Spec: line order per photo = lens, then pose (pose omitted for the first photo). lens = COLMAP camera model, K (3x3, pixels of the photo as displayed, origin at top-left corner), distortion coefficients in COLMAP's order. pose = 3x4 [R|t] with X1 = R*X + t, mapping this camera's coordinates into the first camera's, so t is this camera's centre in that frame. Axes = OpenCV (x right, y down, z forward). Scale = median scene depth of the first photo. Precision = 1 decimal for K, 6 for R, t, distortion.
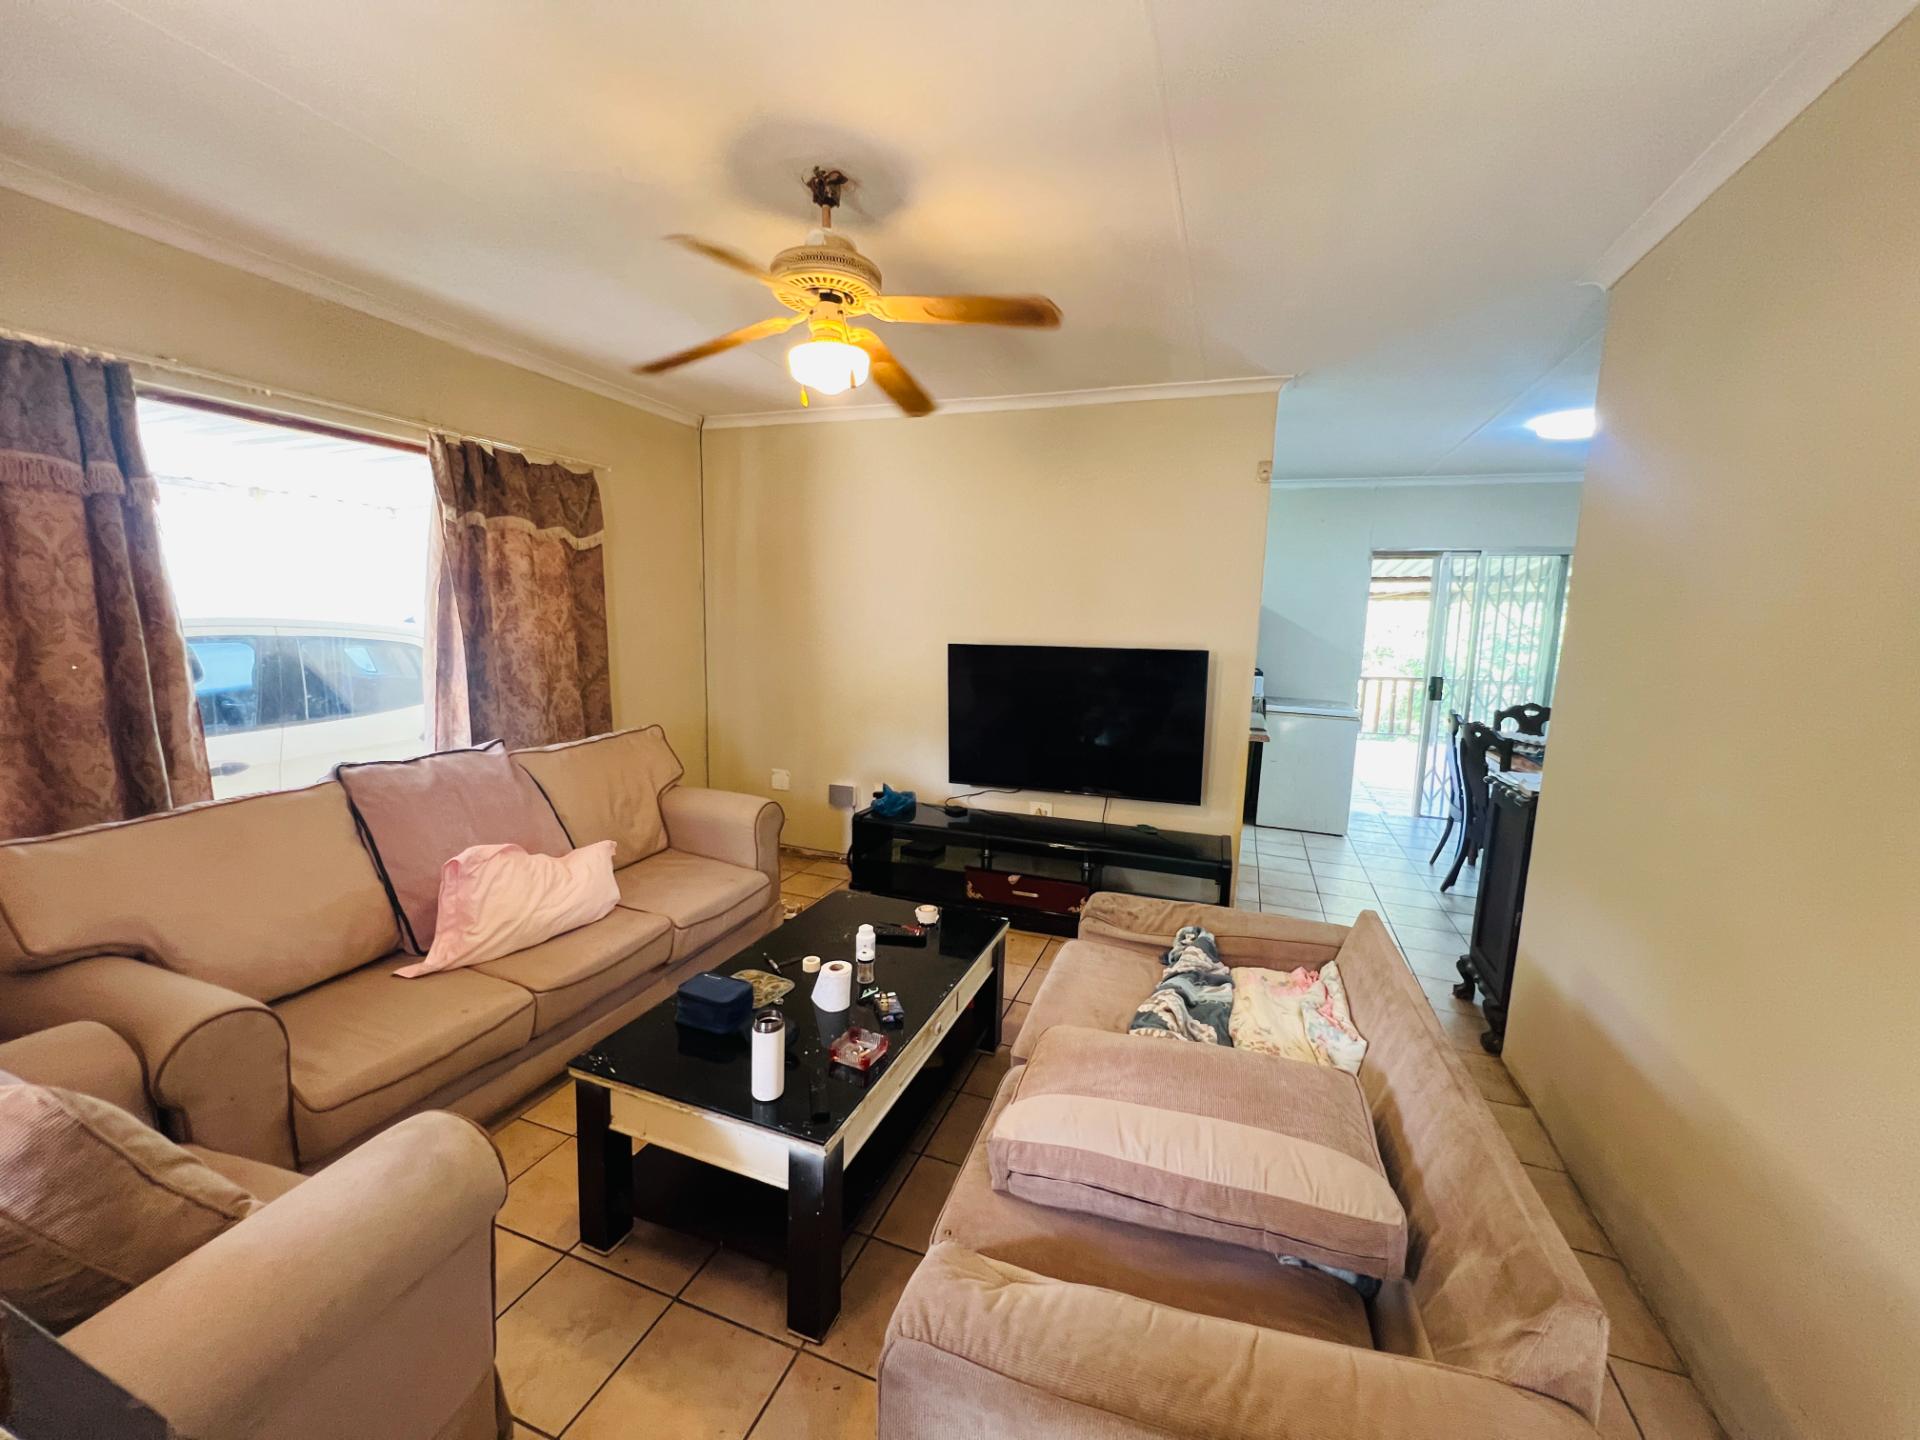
lens RADIAL K [[766.9, 0, 956.9], [0, 766.9, 718.4], [0, 0, 1]] dist [-0.003676, 0.001275]
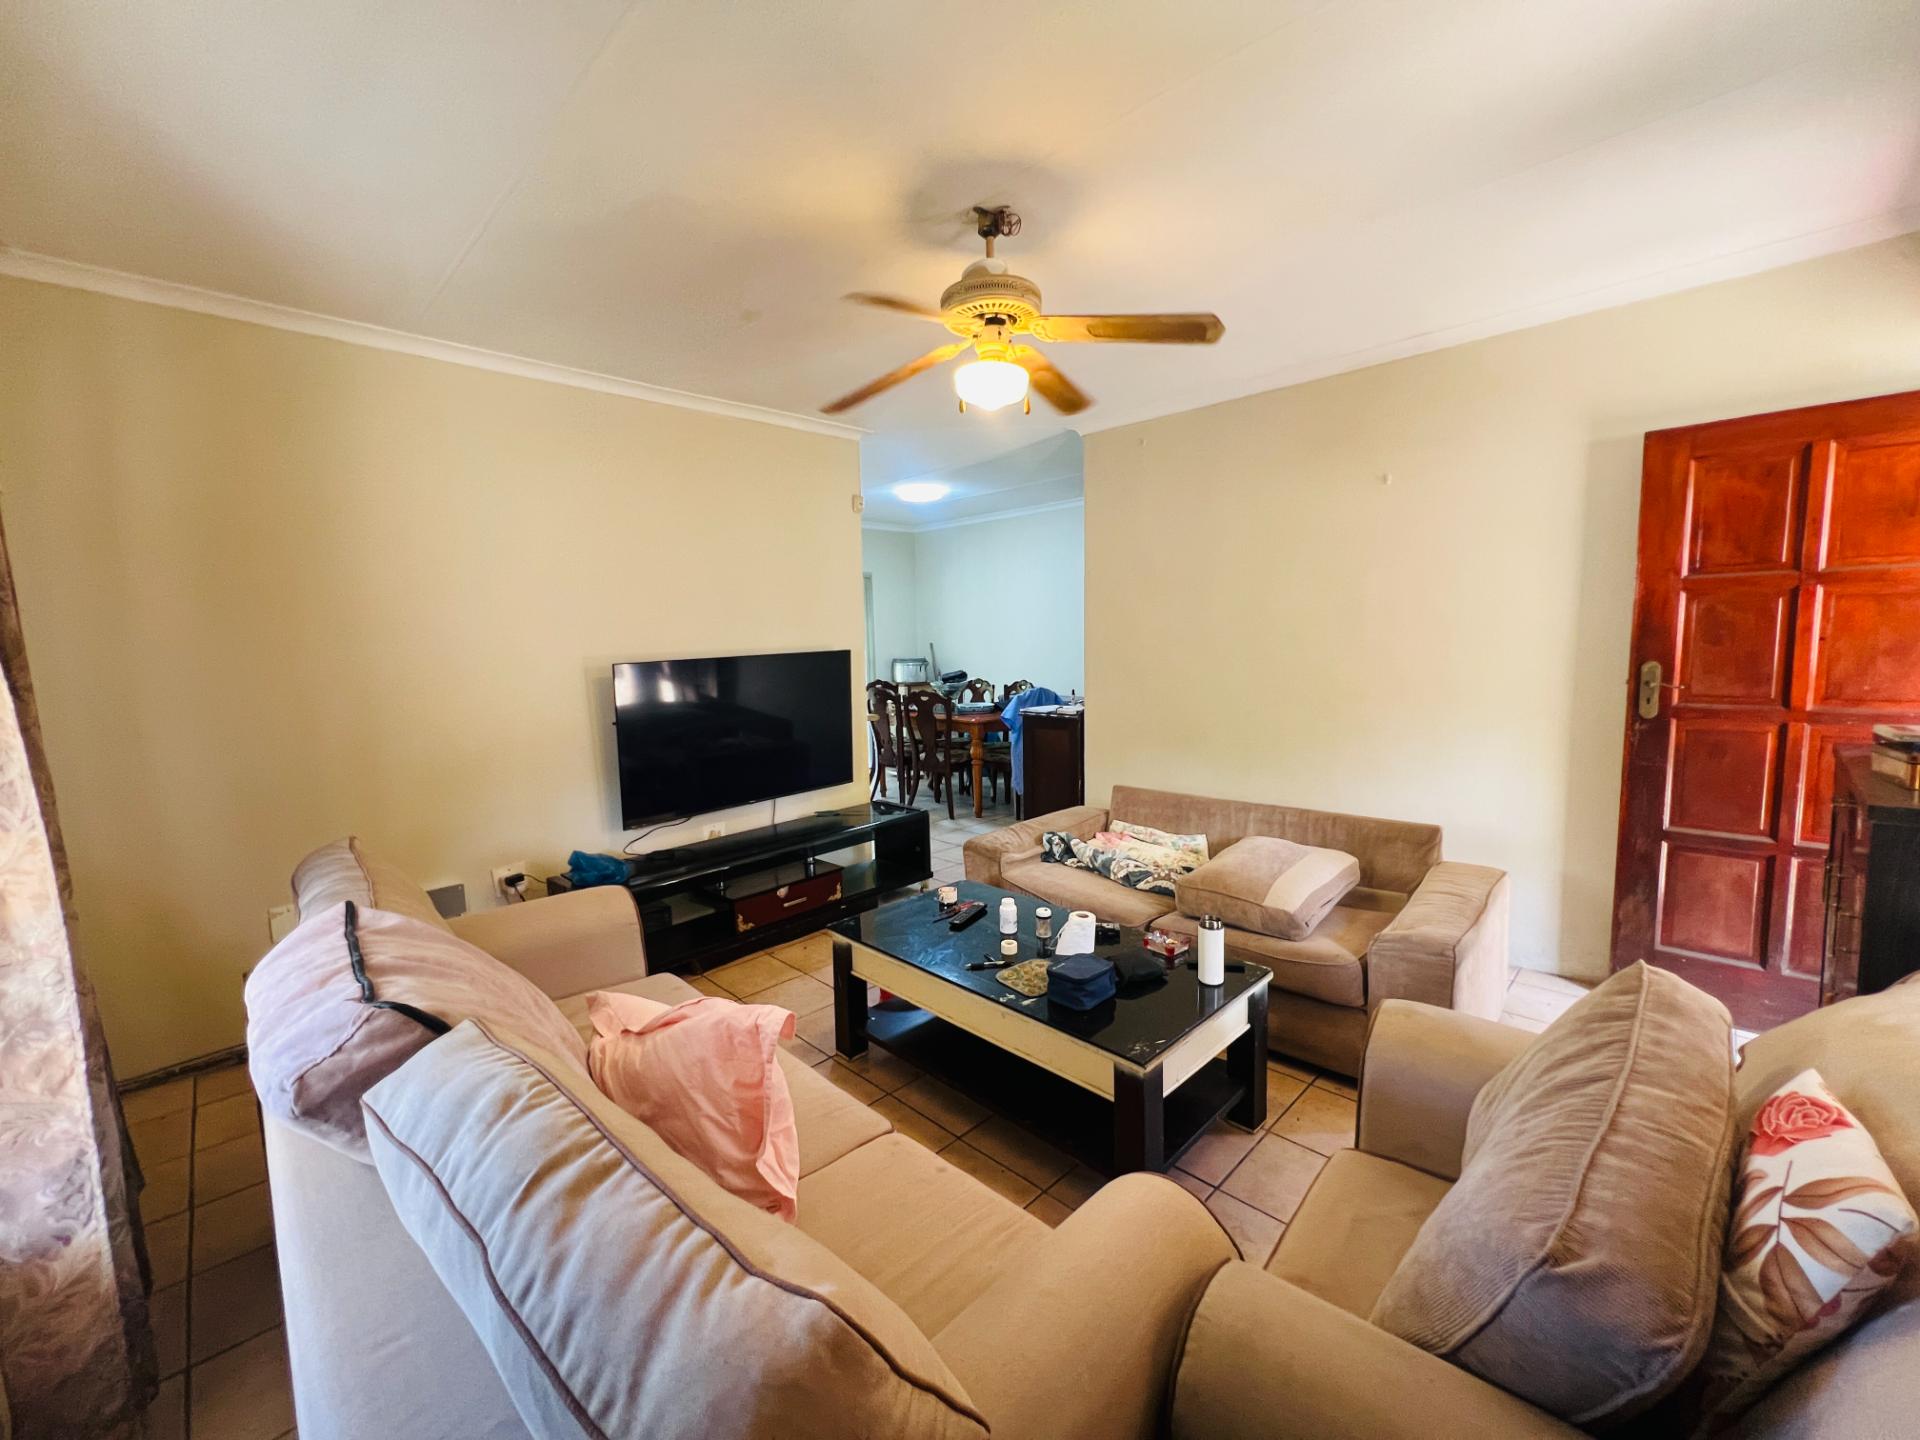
lens RADIAL K [[766.9, 0, 956.9], [0, 766.9, 718.4], [0, 0, 1]] dist [-0.003676, 0.001275]
pose [[0.411855, -0.137514, 0.900814, -0.568972], [0.159917, 0.984114, 0.077115, -0.040368], [-0.897107, 0.112295, 0.427303, 0.295879]]
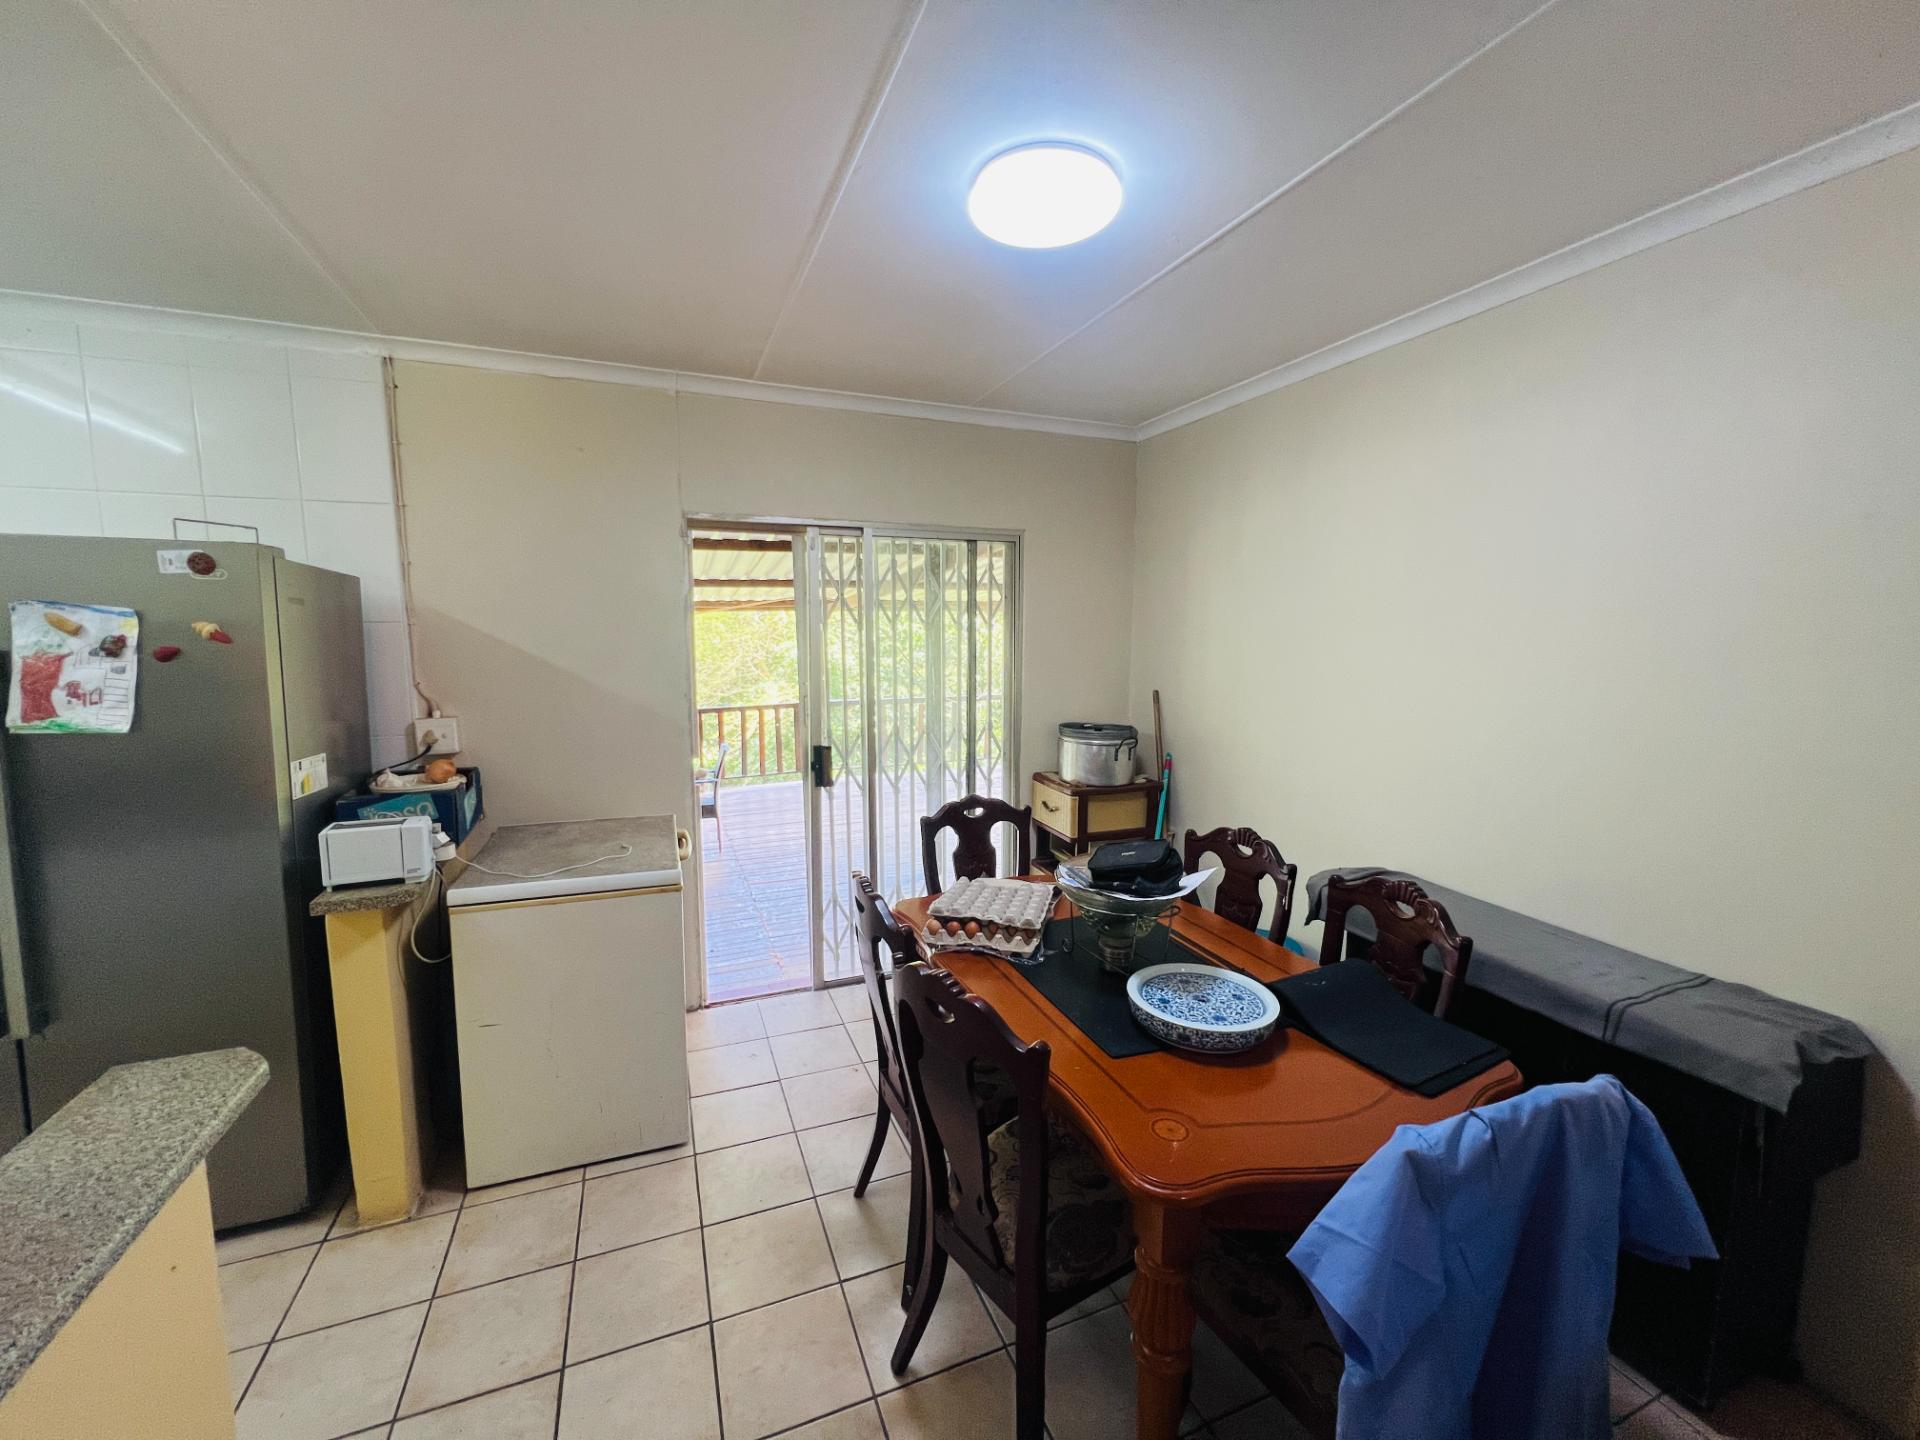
lens RADIAL K [[766.9, 0, 956.9], [0, 766.9, 718.4], [0, 0, 1]] dist [-0.003676, 0.001275]
pose [[0.736530, -0.098486, 0.669197, 0.426578], [0.110347, 0.993584, 0.024776, -0.102635], [-0.667344, 0.055595, 0.742672, 0.673637]]
